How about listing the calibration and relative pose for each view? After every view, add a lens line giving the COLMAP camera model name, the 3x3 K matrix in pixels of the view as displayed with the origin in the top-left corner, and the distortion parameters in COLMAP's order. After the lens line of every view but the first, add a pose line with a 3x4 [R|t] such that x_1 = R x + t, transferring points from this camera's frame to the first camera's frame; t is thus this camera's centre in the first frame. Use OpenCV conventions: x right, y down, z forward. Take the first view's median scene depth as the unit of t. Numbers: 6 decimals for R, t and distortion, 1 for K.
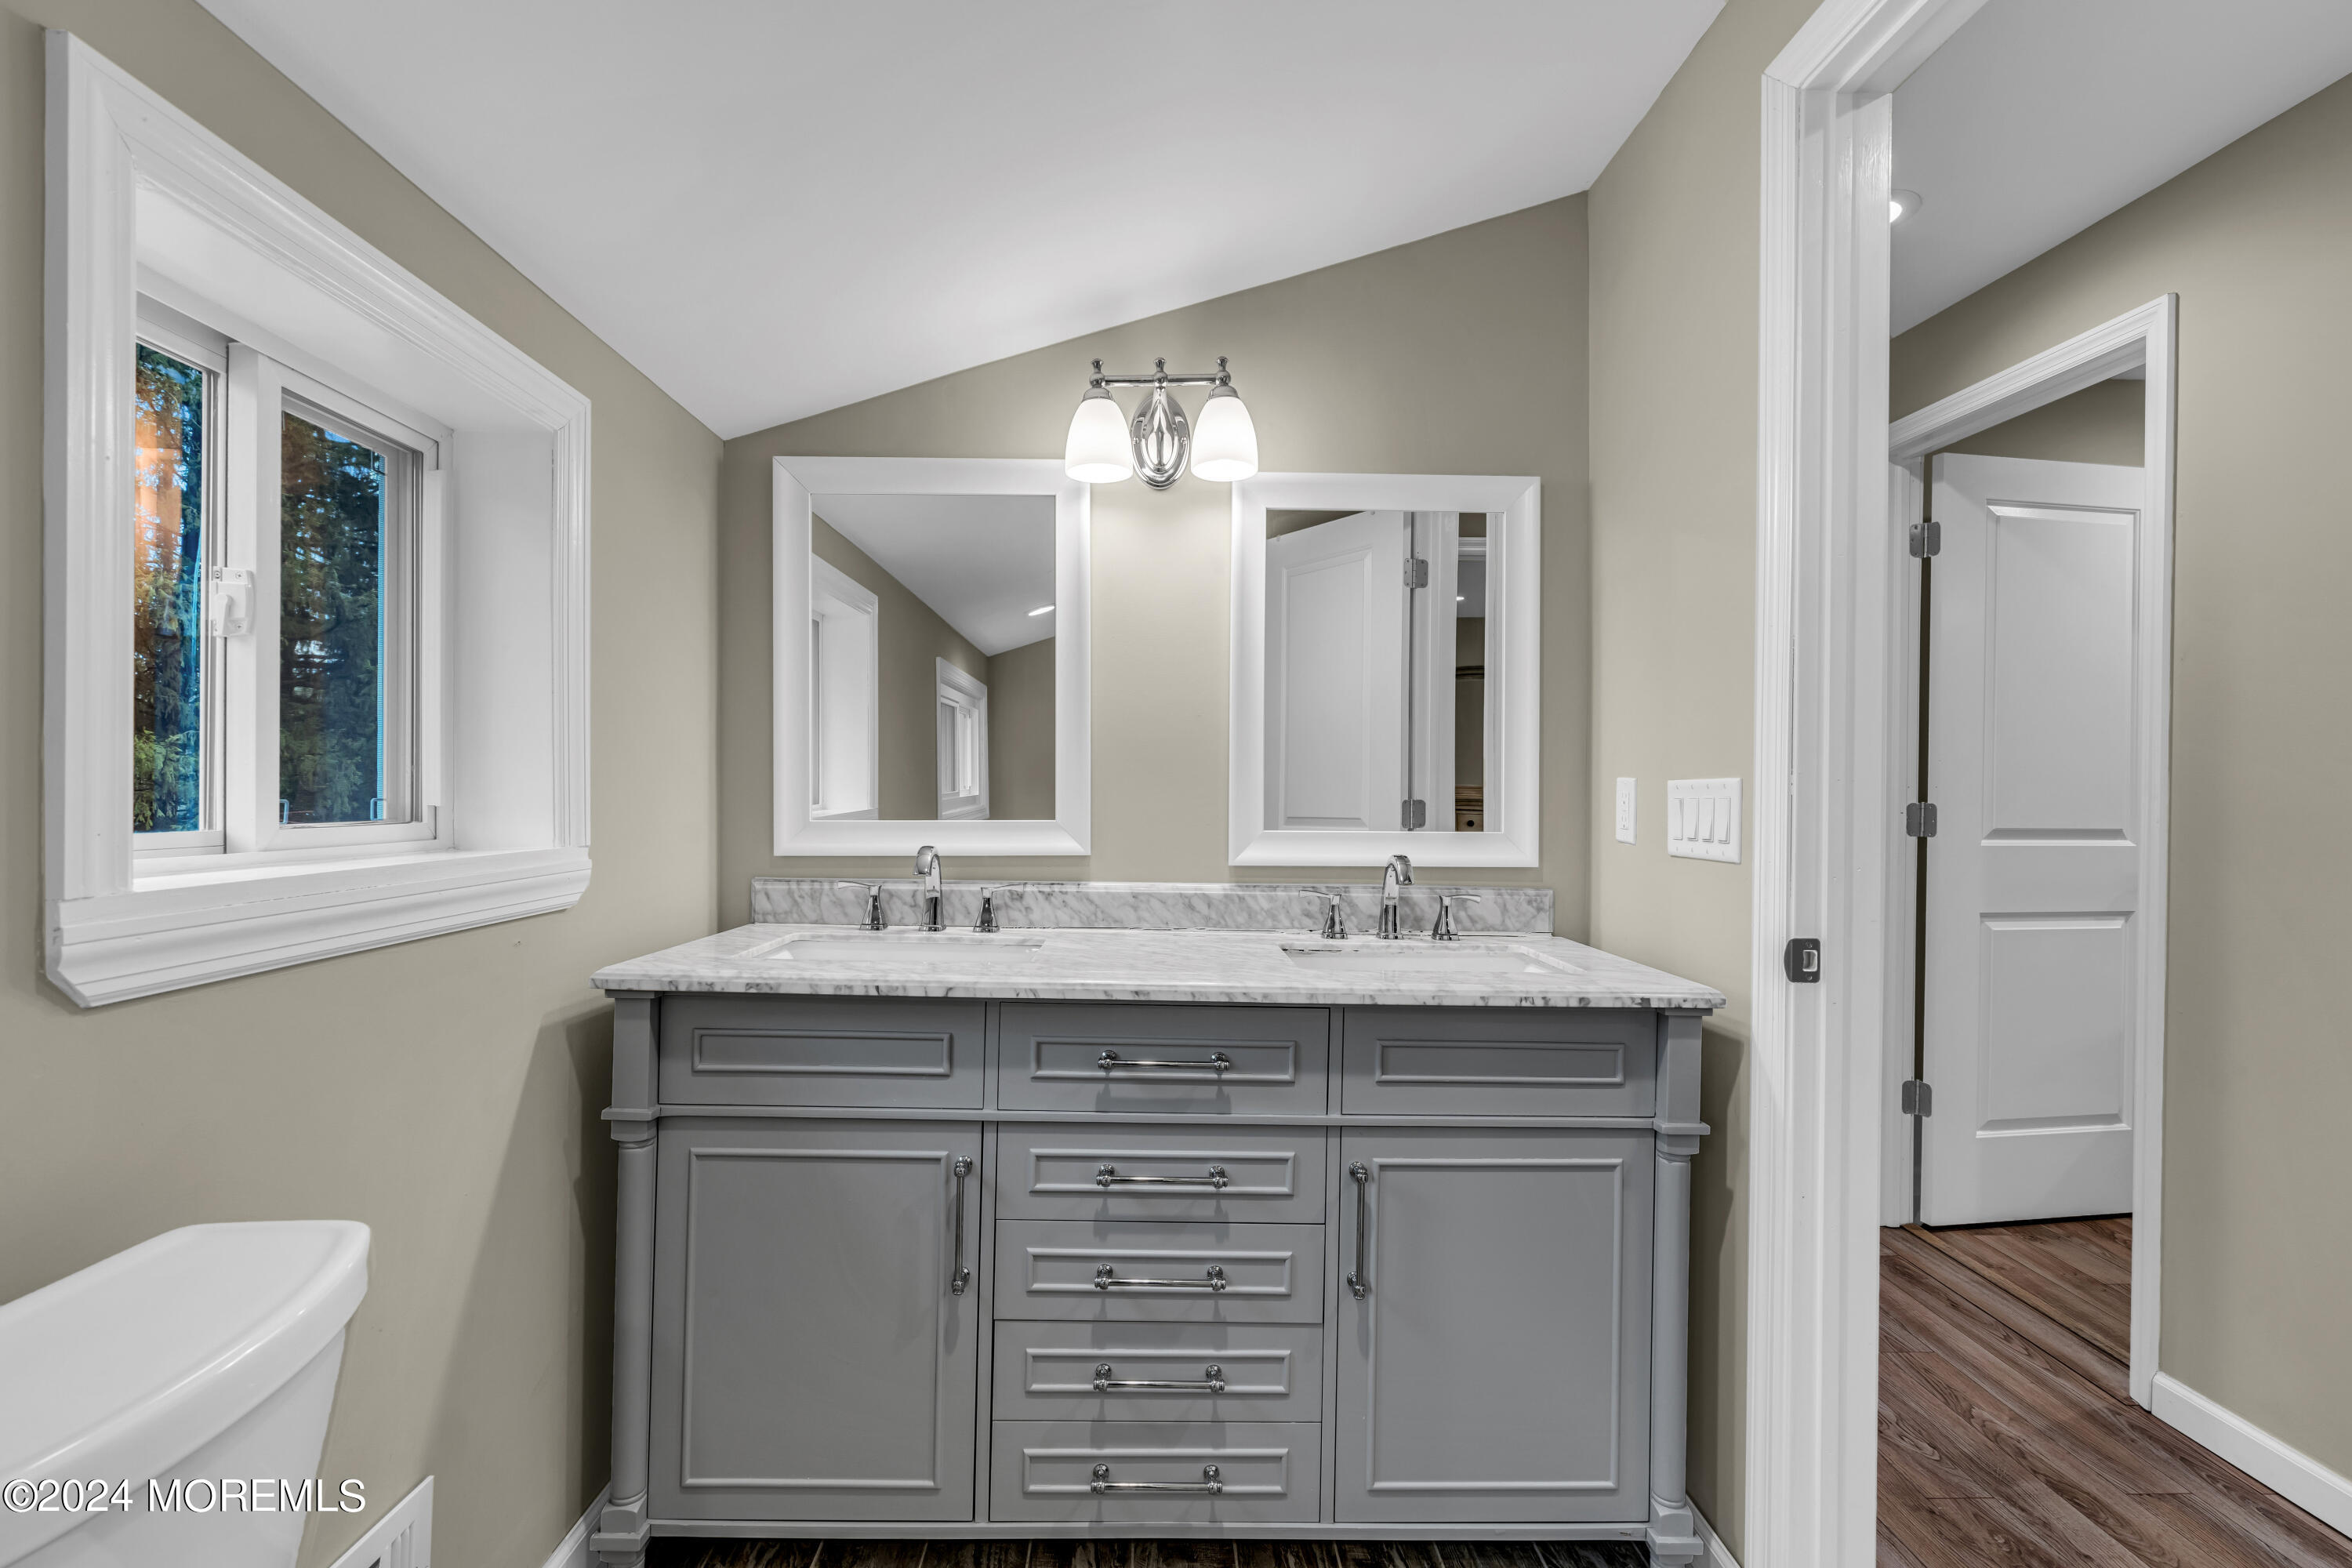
lens RADIAL K [[1048.3, 0, 1189.5], [0, 1048.3, 788.9], [0, 0, 1]] dist [-0.011074, 0.004290]
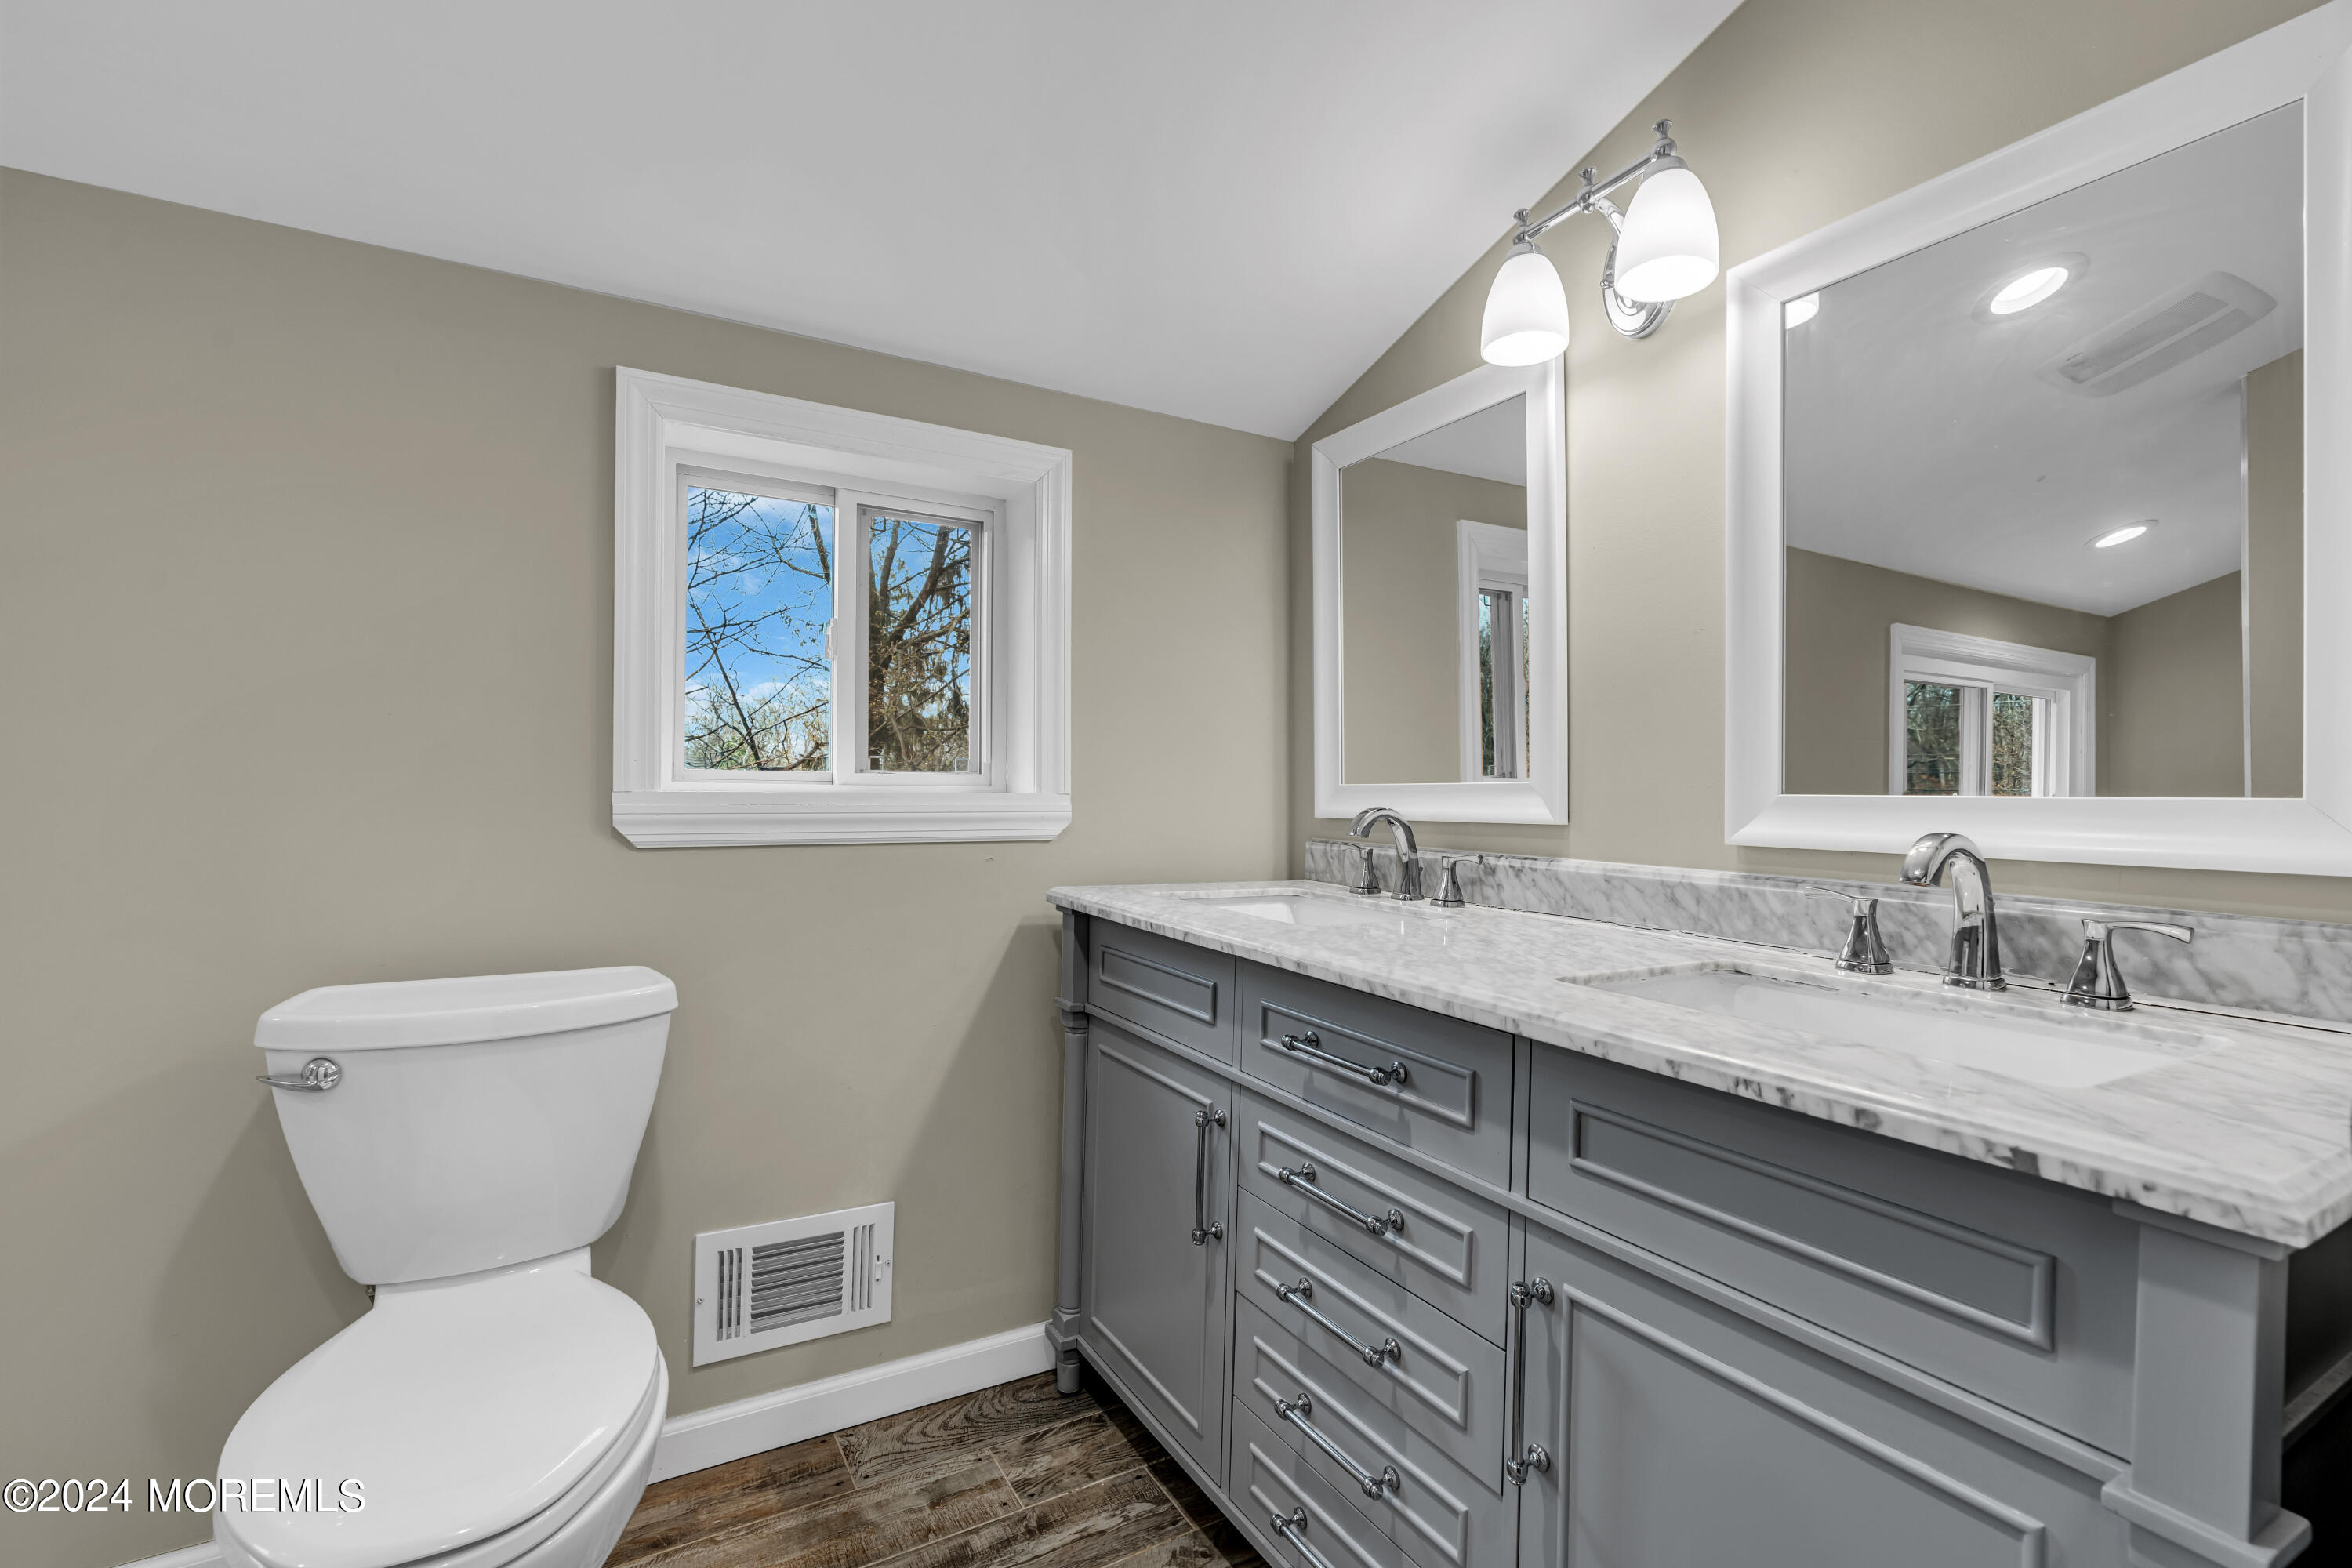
lens RADIAL K [[1048.3, 0, 1191.0], [0, 1048.3, 785.0], [0, 0, 1]] dist [-0.011074, 0.004290]
pose [[0.490749, -0.008470, -0.871260, 0.468243], [-0.001515, 0.999943, -0.010574, 0.042409], [0.871300, 0.006509, 0.490708, 0.367462]]
